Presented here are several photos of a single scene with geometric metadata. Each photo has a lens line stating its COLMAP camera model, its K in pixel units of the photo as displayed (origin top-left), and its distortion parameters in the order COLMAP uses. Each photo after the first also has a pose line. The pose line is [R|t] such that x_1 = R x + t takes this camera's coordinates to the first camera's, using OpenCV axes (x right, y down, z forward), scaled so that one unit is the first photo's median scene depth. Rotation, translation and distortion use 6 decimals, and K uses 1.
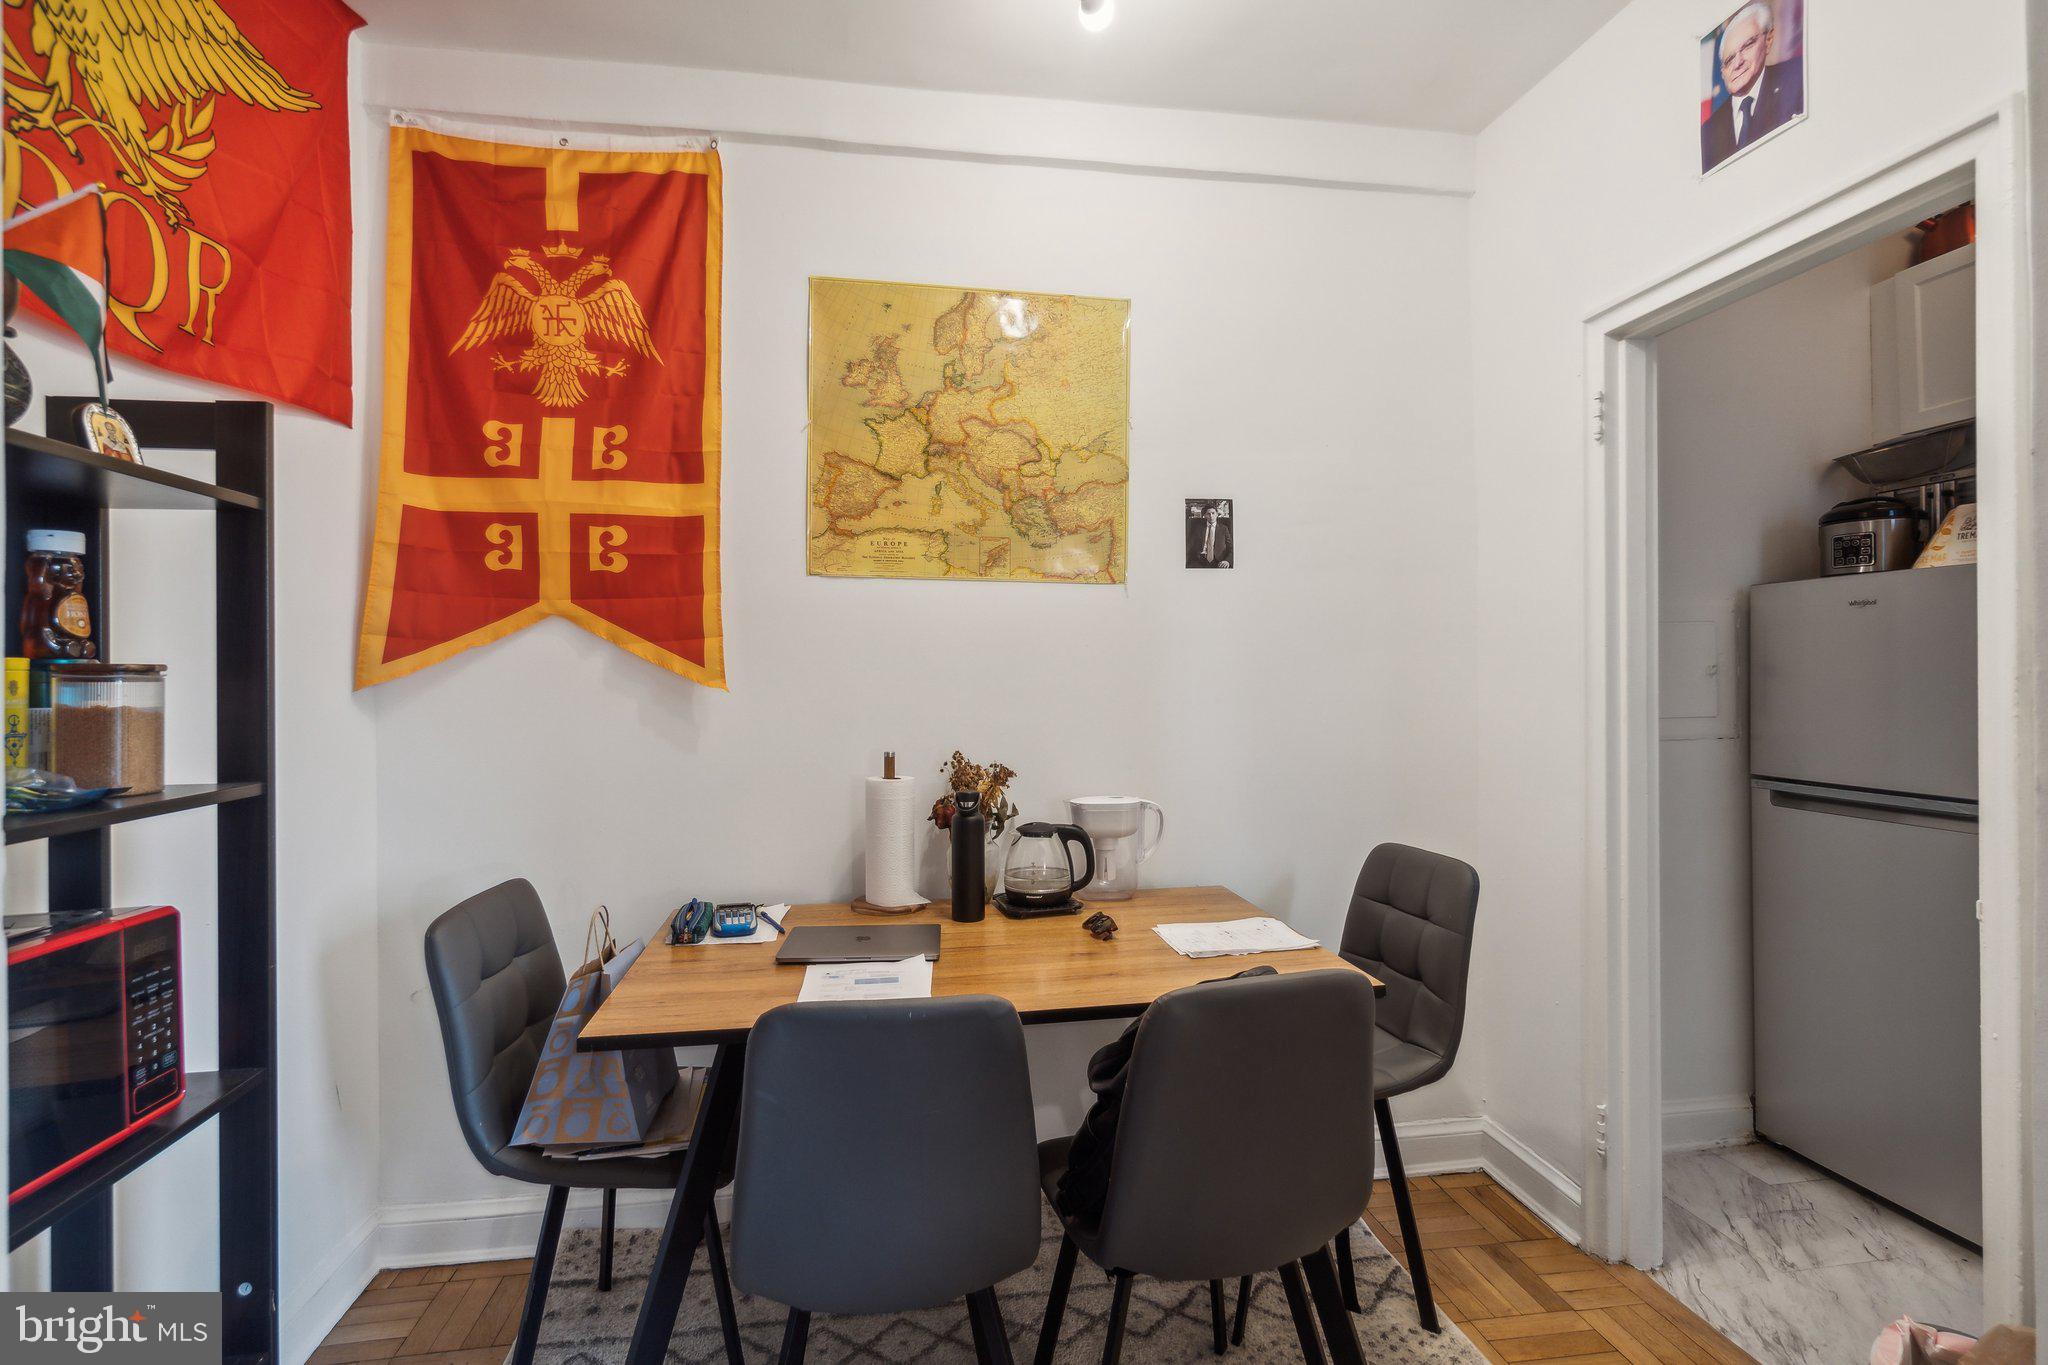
lens RADIAL K [[901.2, 0, 1022.4], [0, 901.2, 677.7], [0, 0, 1]] dist [-0.003943, 0.000033]
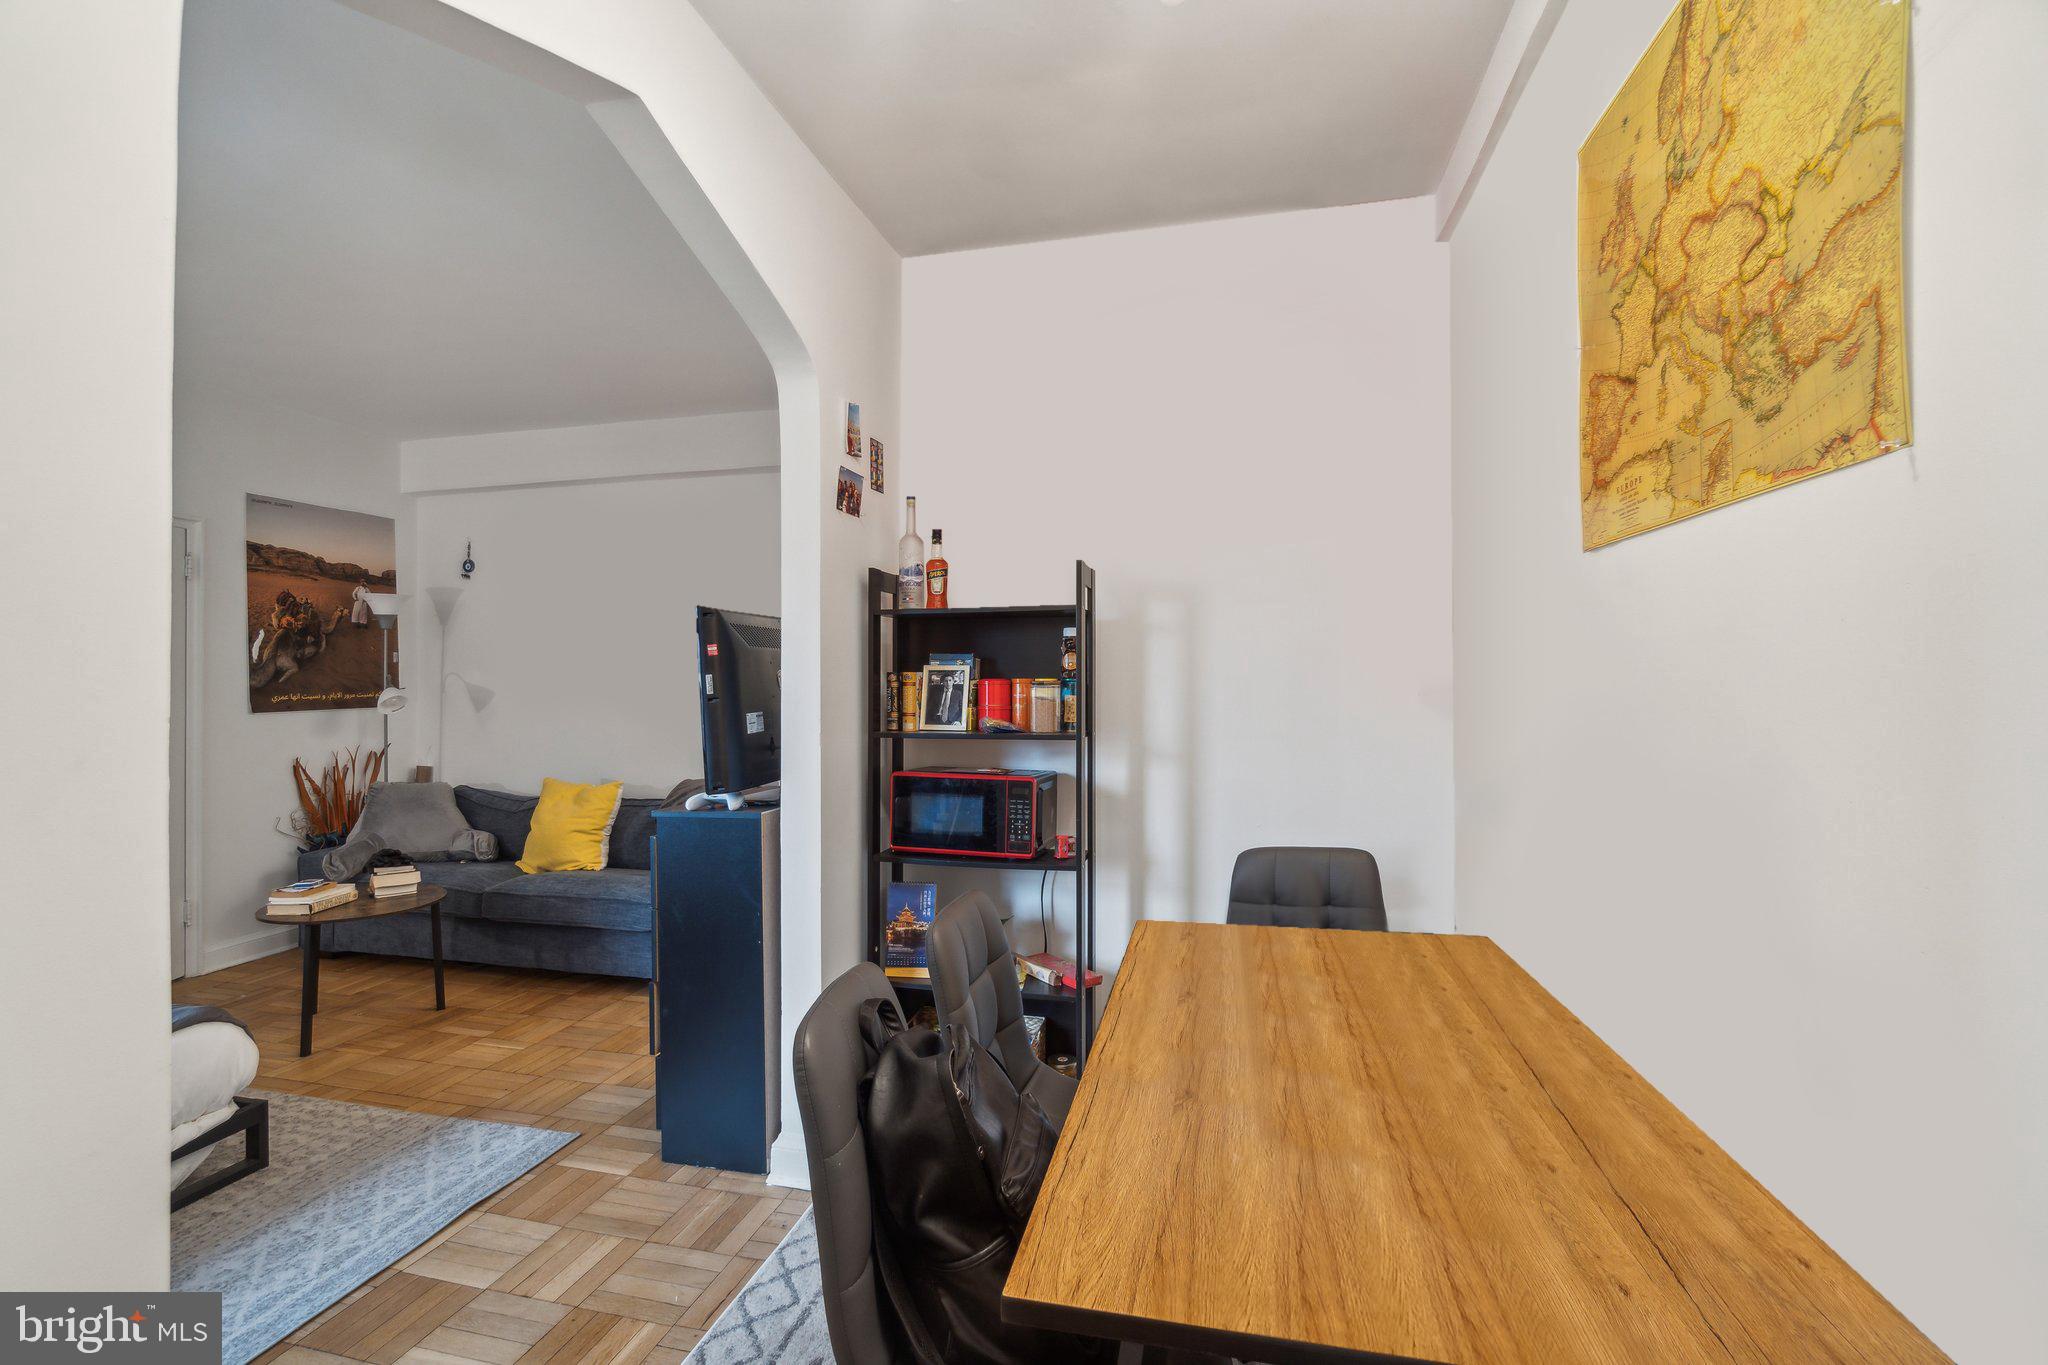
lens RADIAL K [[901.2, 0, 1023.0], [0, 901.2, 683.5], [0, 0, 1]] dist [-0.003943, 0.000033]
pose [[-0.373438, 0.008008, -0.927621, 0.605979], [0.009025, 0.999947, 0.005000, -0.012224], [0.927611, -0.006504, -0.373490, 0.819535]]
